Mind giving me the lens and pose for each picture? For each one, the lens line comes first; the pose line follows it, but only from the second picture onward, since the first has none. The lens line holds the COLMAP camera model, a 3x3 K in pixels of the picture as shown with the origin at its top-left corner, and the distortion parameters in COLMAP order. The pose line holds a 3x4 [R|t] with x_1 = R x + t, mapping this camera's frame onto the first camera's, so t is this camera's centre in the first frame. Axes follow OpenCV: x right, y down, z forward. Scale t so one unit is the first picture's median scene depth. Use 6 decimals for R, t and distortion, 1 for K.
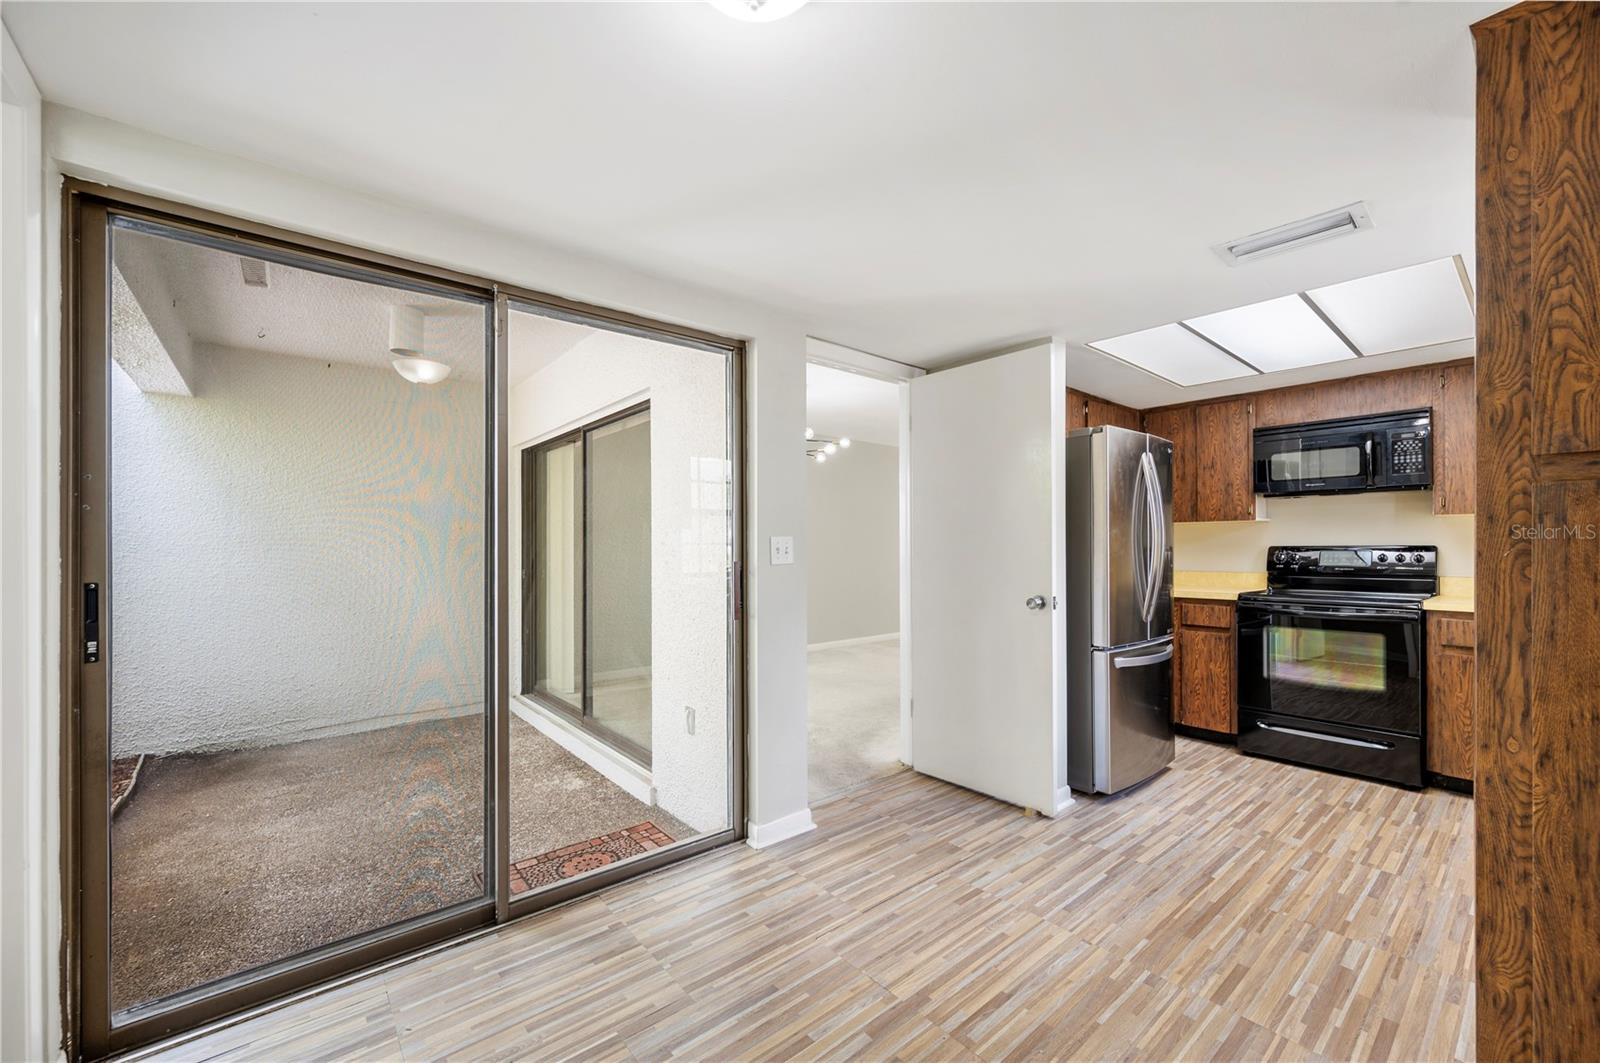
lens RADIAL K [[632.7, 0, 809.8], [0, 632.7, 541.6], [0, 0, 1]] dist [0.000158, -0.000064]
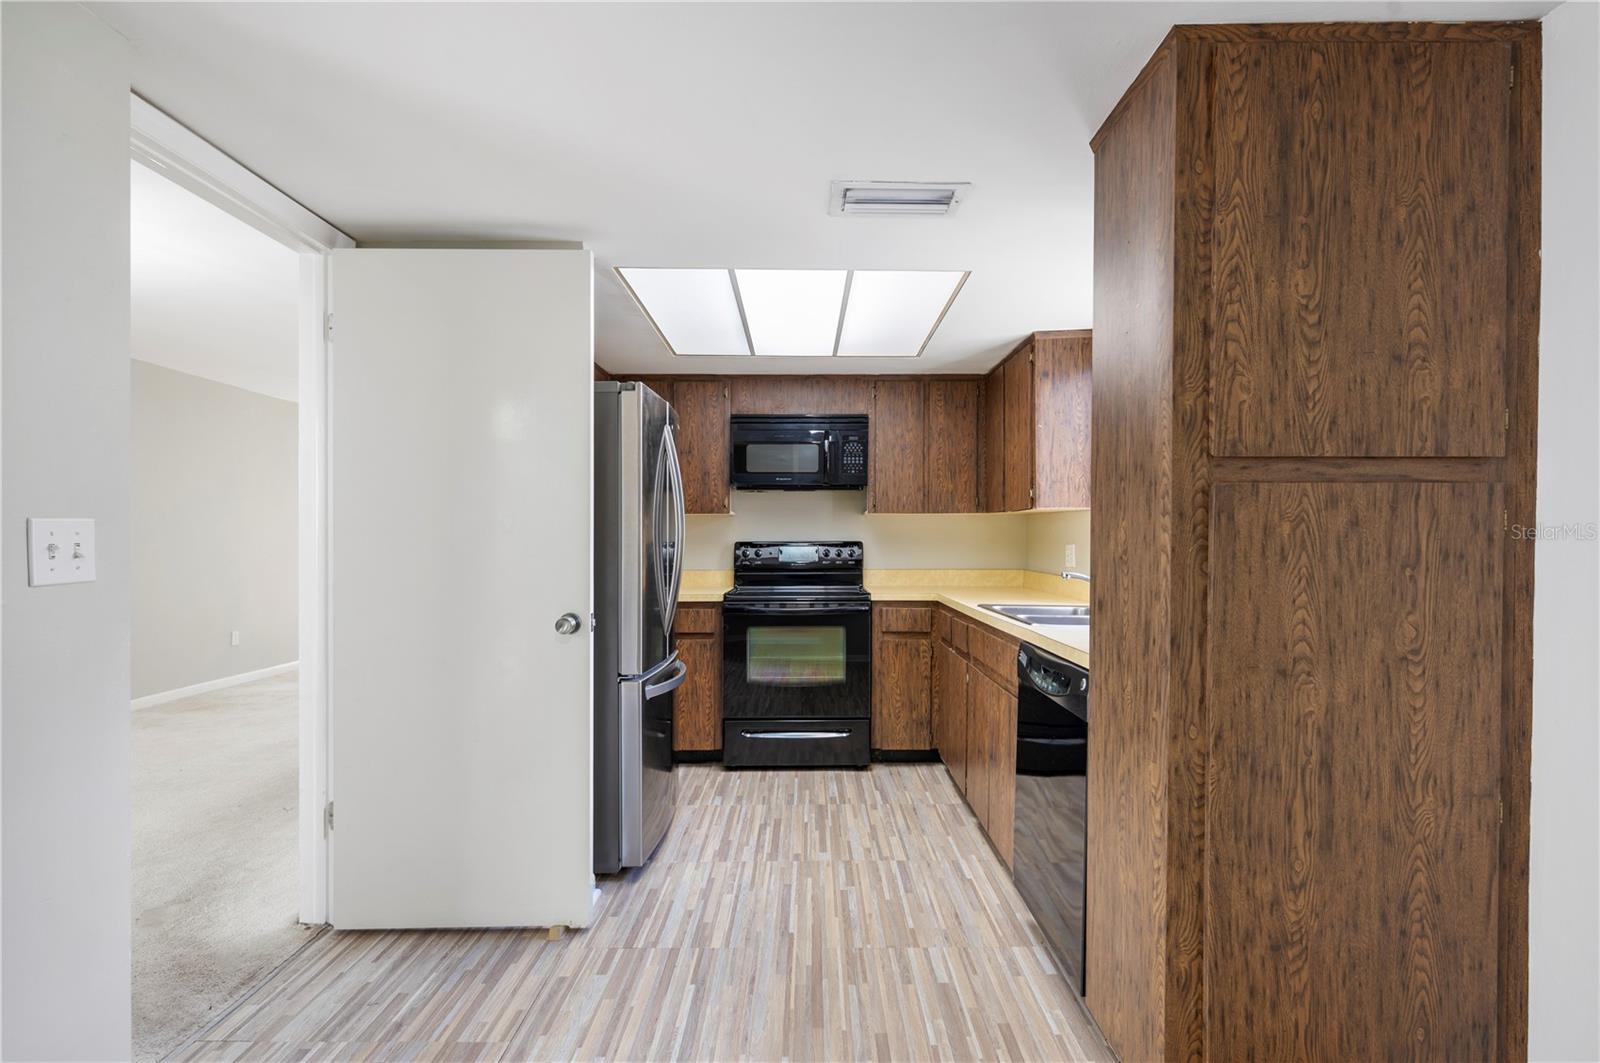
lens RADIAL K [[762.8, 0, 806.8], [0, 762.8, 541.7], [0, 0, 1]] dist [0.001182, -0.000411]
pose [[0.644173, 0.001045, 0.764879, -0.111143], [-0.006574, 0.999970, 0.004171, 0.002287], [-0.764852, -0.007715, 0.644160, 0.279576]]
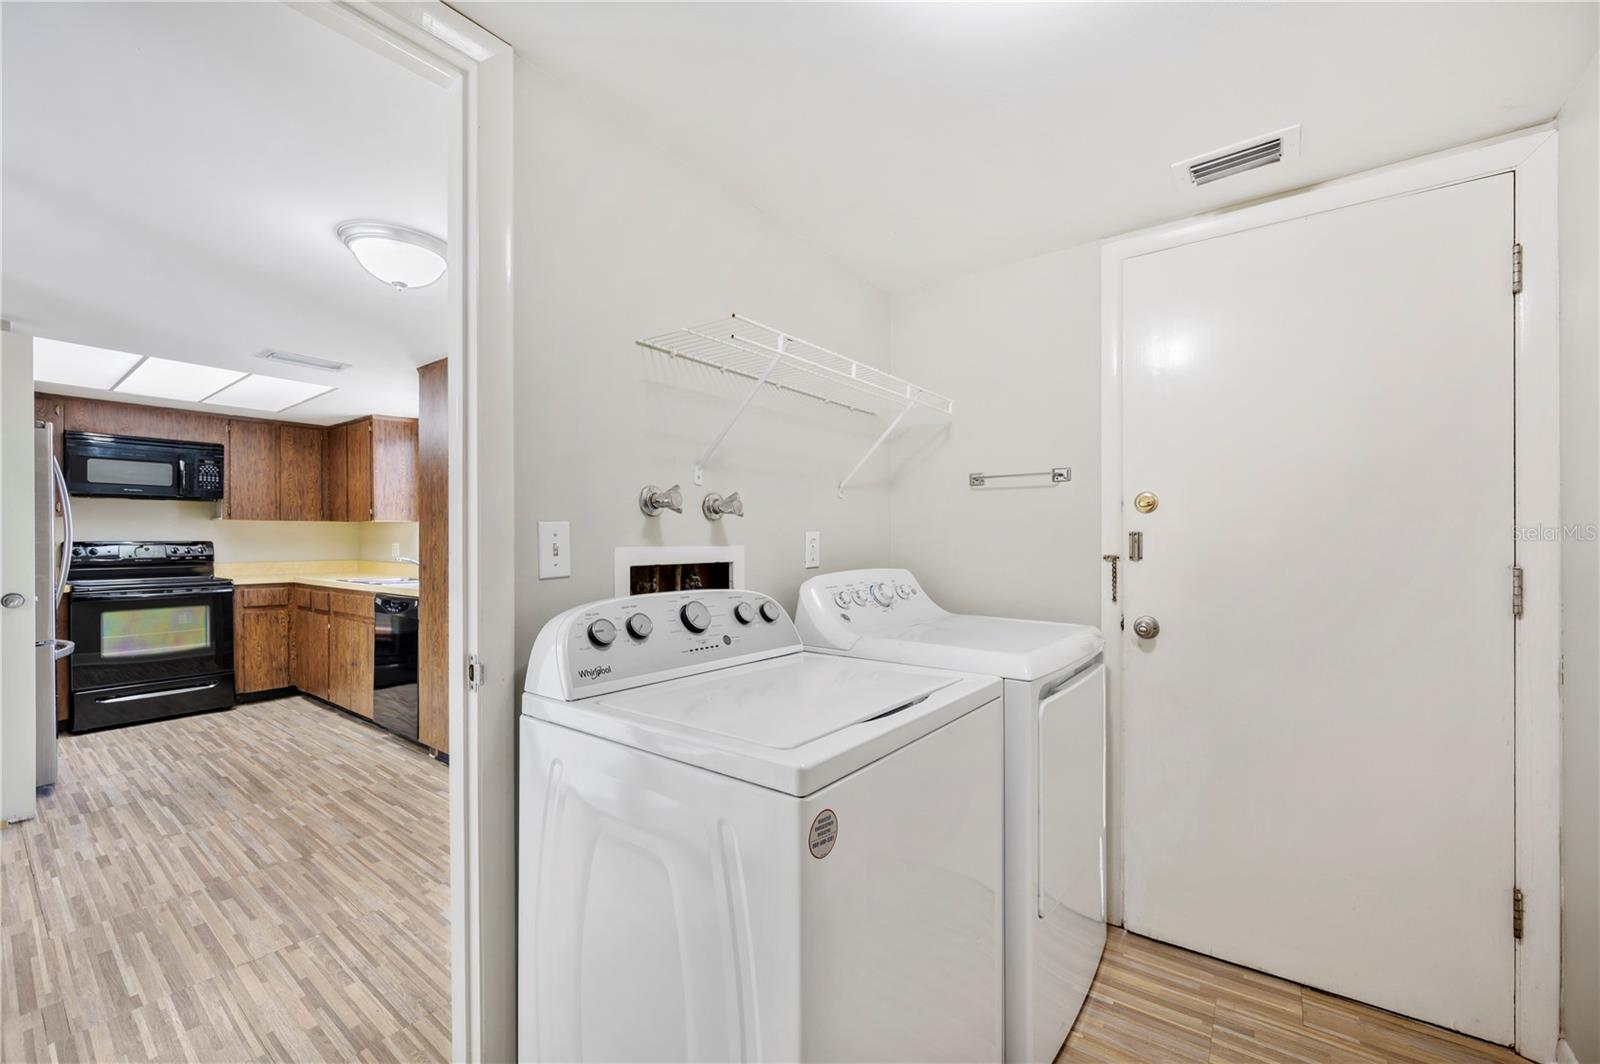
lens RADIAL K [[644.5, 0, 792.4], [0, 644.5, 550.4], [0, 0, 1]] dist [0.000623, 0.000484]
pose [[-0.212475, -0.013494, 0.977073, -0.869631], [-0.004719, 0.999907, 0.012783, 0.003016], [-0.977155, -0.001895, -0.212519, 0.060400]]
